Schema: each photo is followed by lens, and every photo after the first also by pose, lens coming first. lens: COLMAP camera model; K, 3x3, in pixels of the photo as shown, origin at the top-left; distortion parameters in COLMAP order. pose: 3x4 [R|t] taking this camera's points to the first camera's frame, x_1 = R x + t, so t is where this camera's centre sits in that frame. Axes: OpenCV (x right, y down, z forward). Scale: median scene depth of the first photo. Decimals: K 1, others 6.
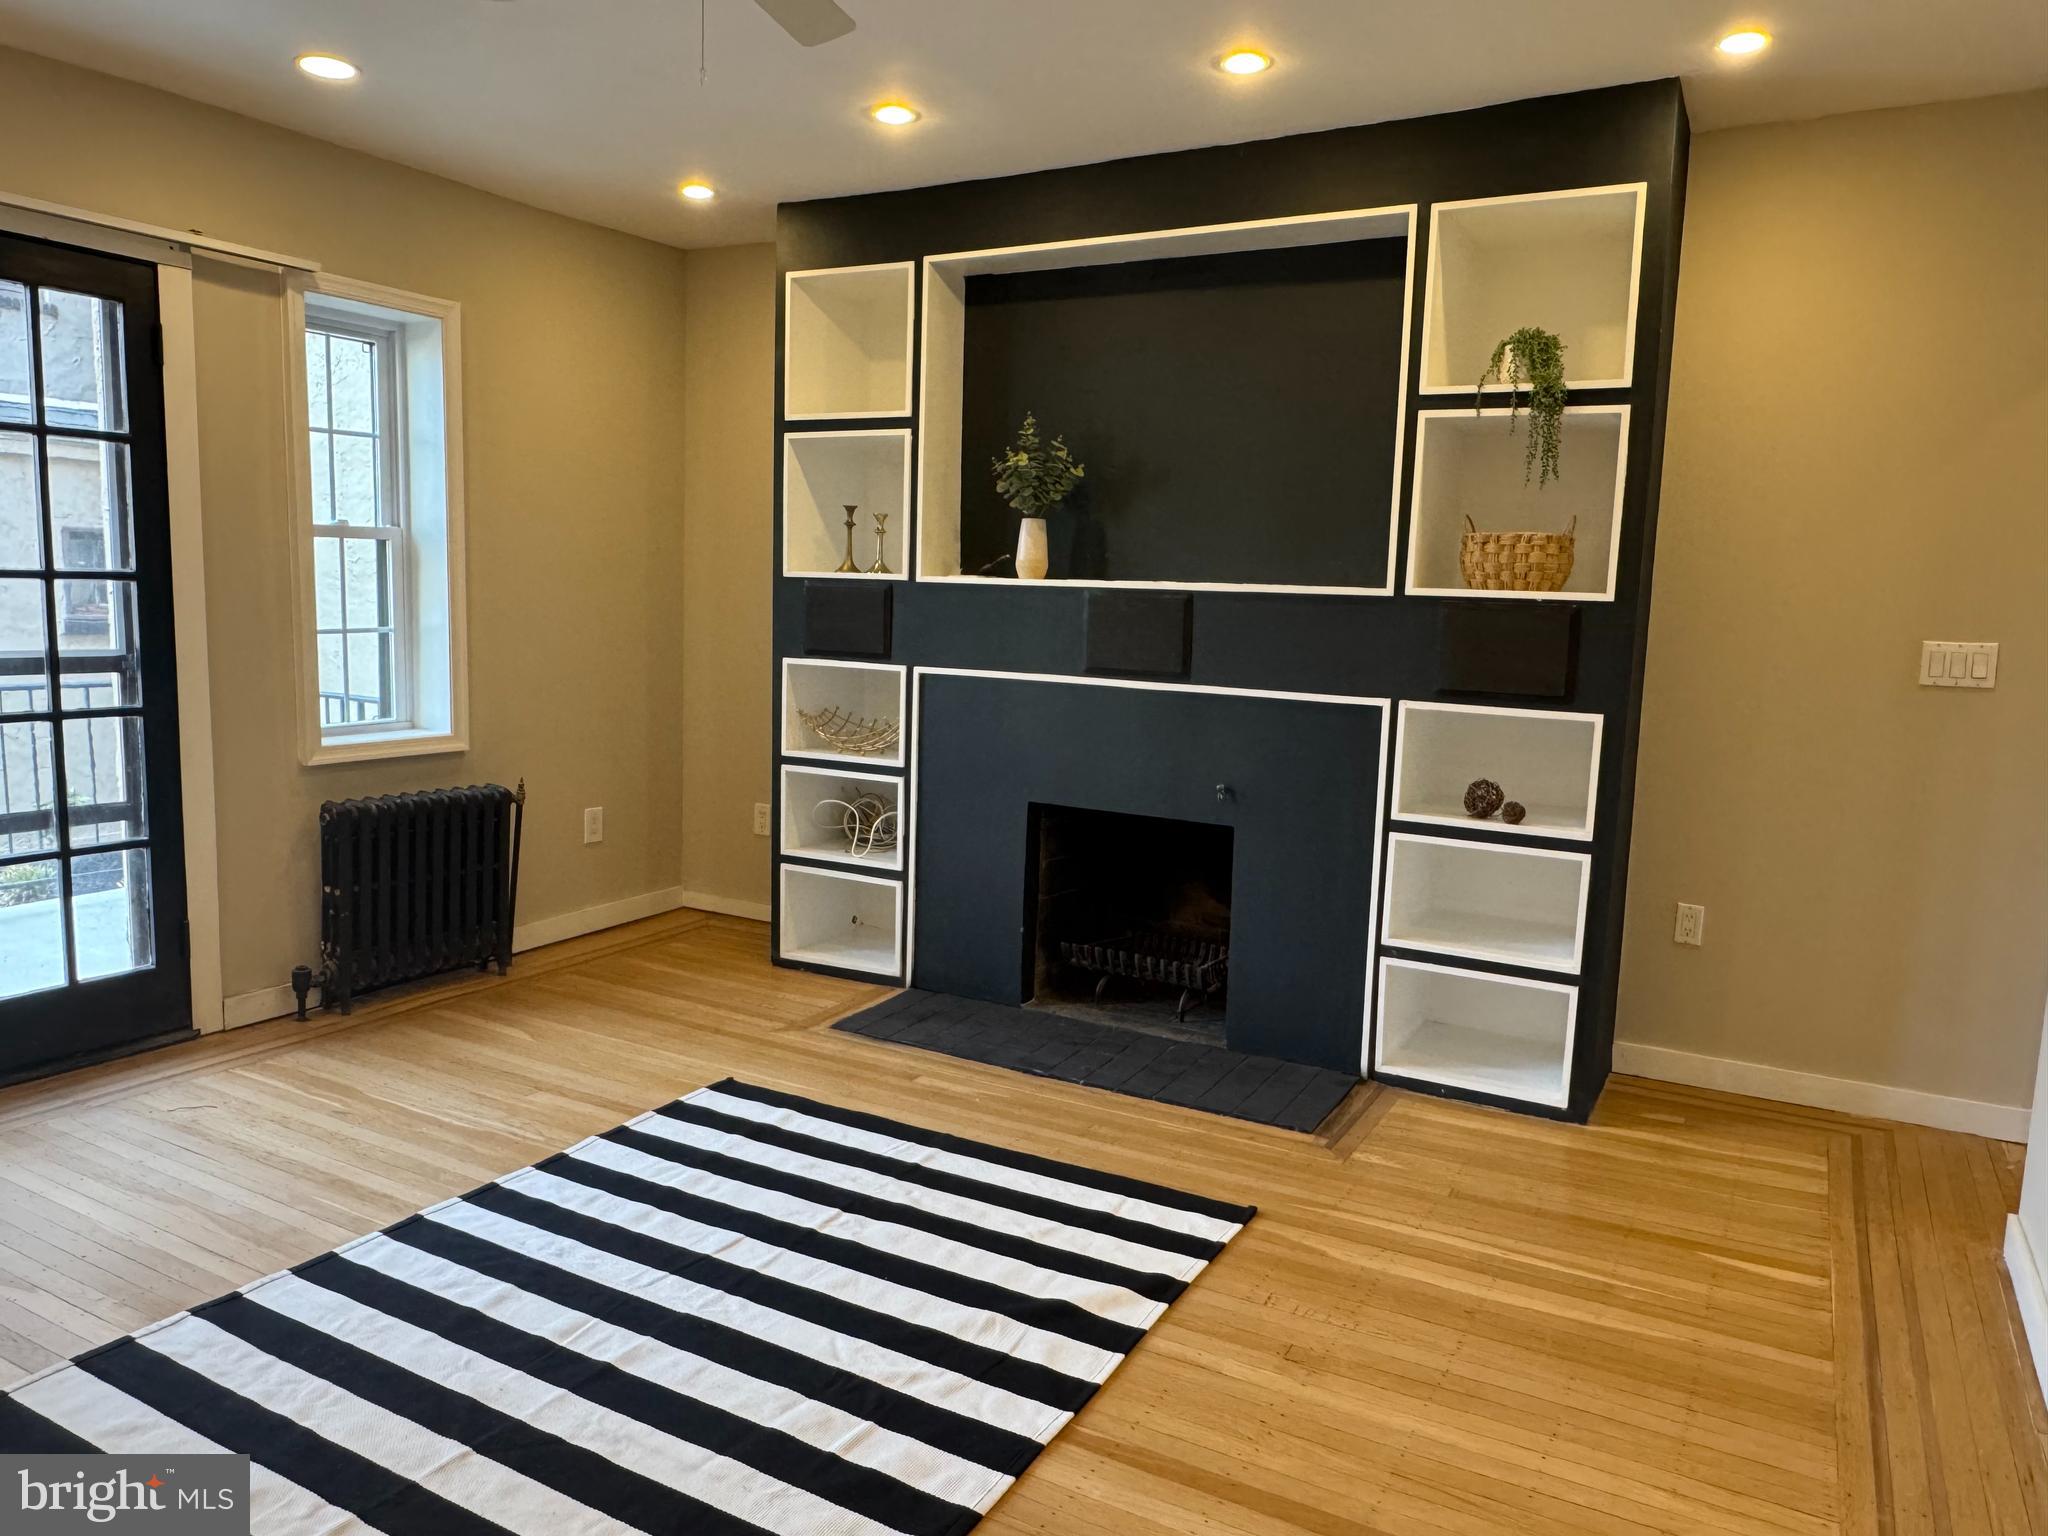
lens RADIAL K [[1401.5, 0, 1027.3], [0, 1401.5, 764.8], [0, 0, 1]] dist [-0.007432, 0.004368]
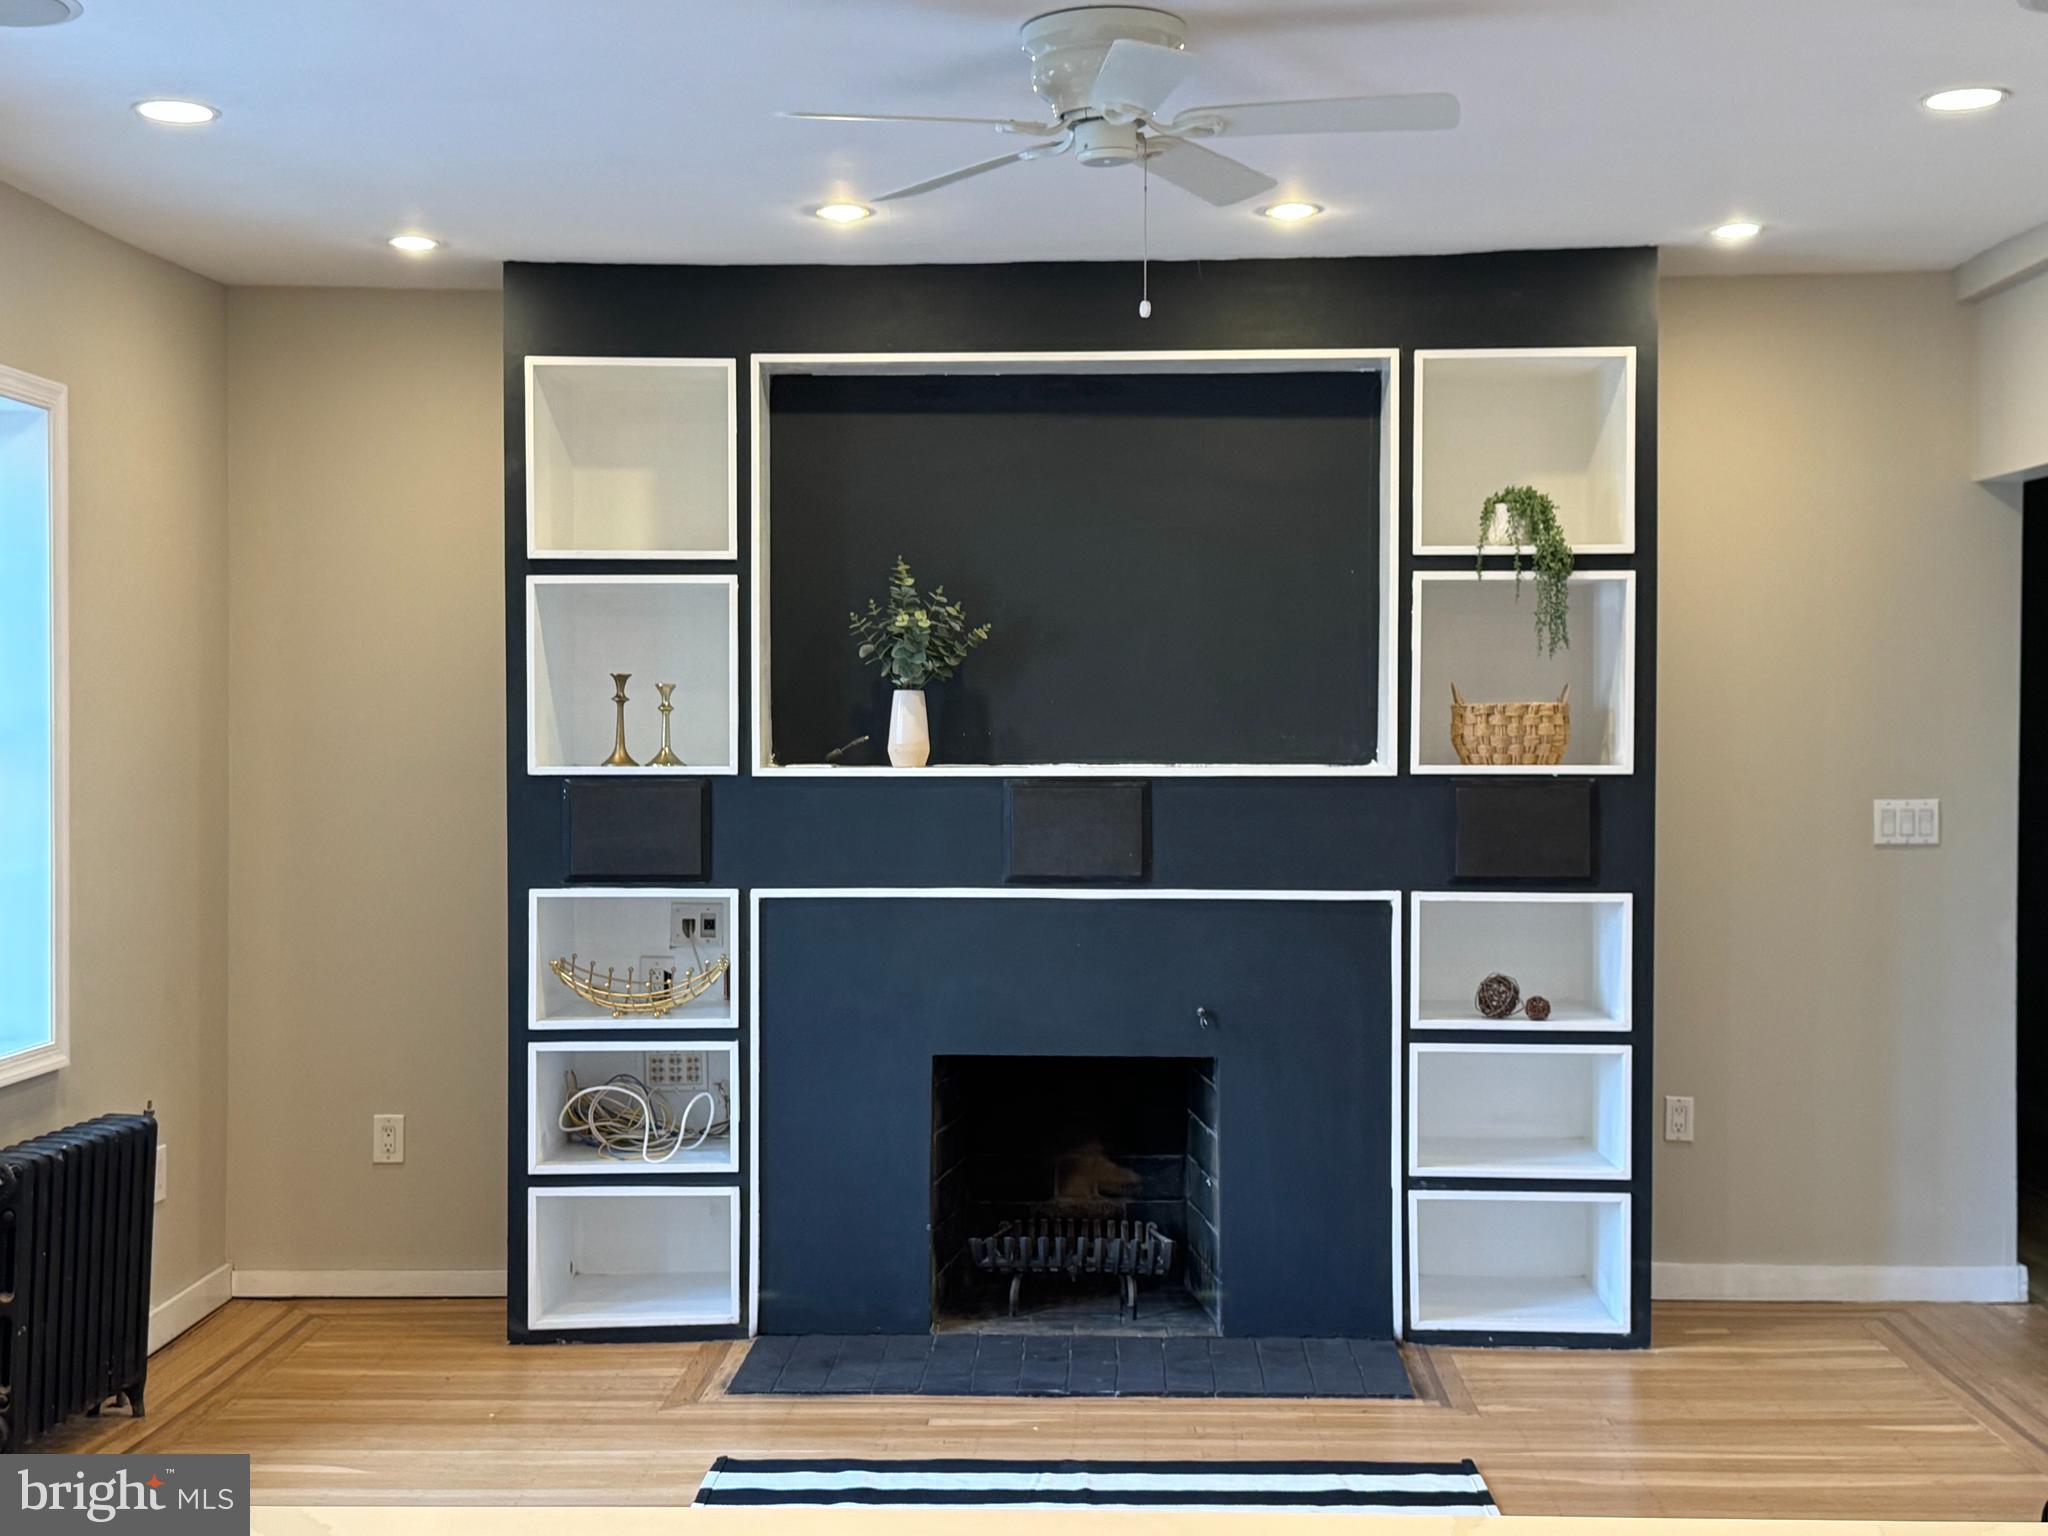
lens RADIAL K [[2562.1, 0, 1023.3], [0, 2562.1, 760.9], [0, 0, 1]] dist [0.104820, 0.000000]
pose [[0.885940, -0.037749, 0.462262, -0.660920], [0.086786, 0.992571, -0.085272, -0.010631], [-0.455608, 0.115663, 0.882634, -0.311165]]
